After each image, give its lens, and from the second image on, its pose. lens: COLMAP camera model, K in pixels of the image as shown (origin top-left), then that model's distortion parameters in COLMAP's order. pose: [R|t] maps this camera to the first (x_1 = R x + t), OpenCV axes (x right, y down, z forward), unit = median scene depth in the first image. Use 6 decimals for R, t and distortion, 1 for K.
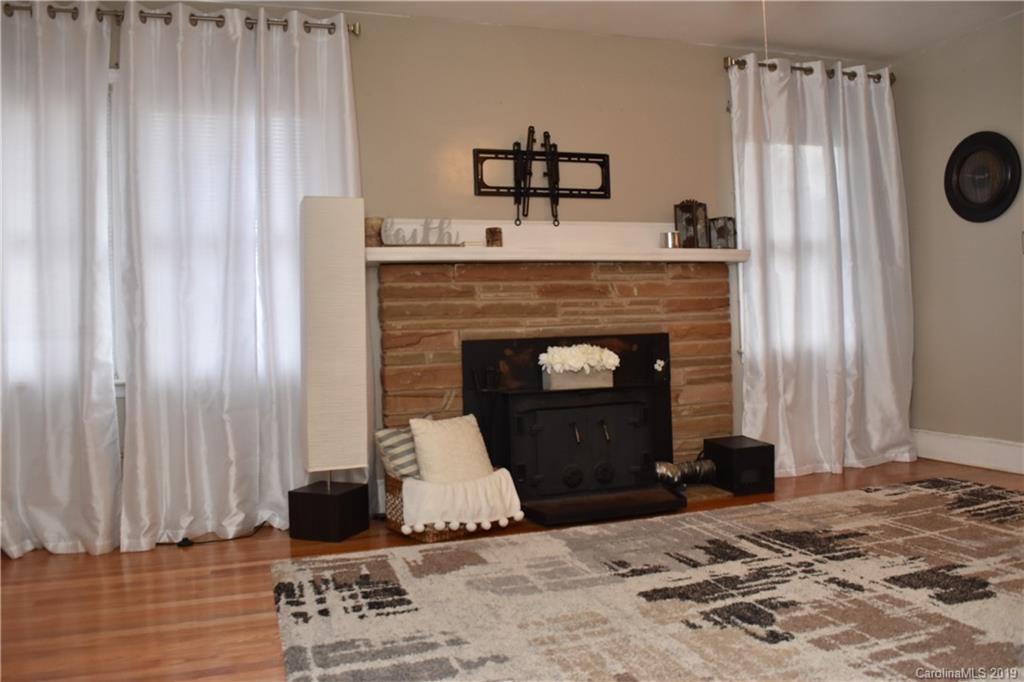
lens RADIAL K [[807.7, 0, 511.6], [0, 807.7, 338.0], [0, 0, 1]] dist [-0.081824, 0.003619]
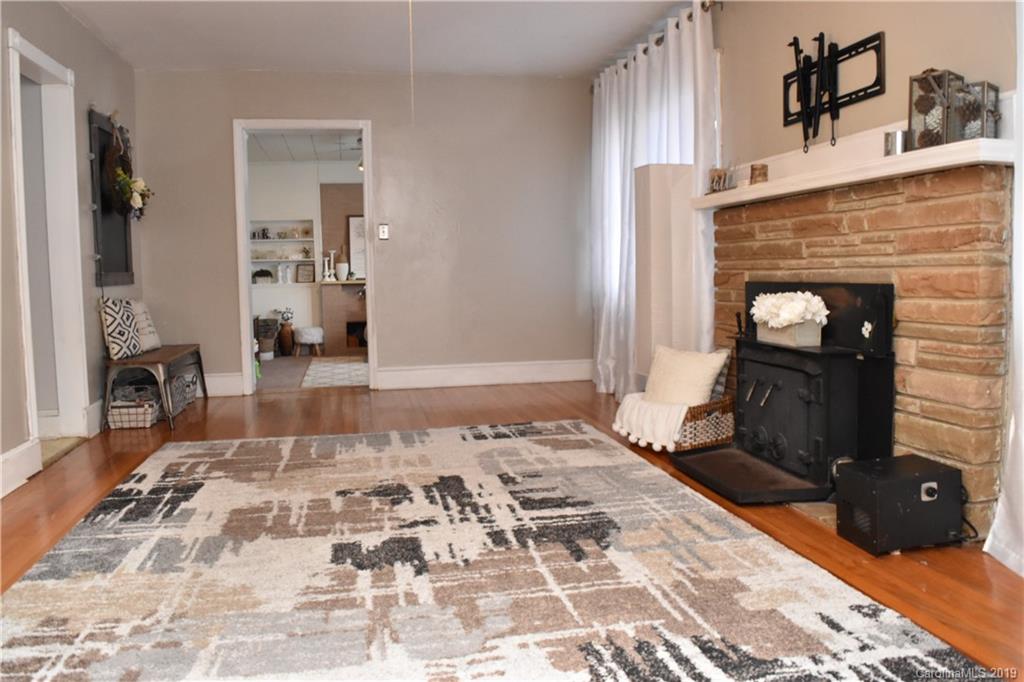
lens RADIAL K [[807.7, 0, 517.4], [0, 807.7, 343.1], [0, 0, 1]] dist [-0.081824, 0.003619]
pose [[-0.134333, 0.125841, -0.982913, 0.969083], [0.022405, 0.992036, 0.123947, -0.050891], [0.990683, -0.005371, -0.136083, 0.843706]]
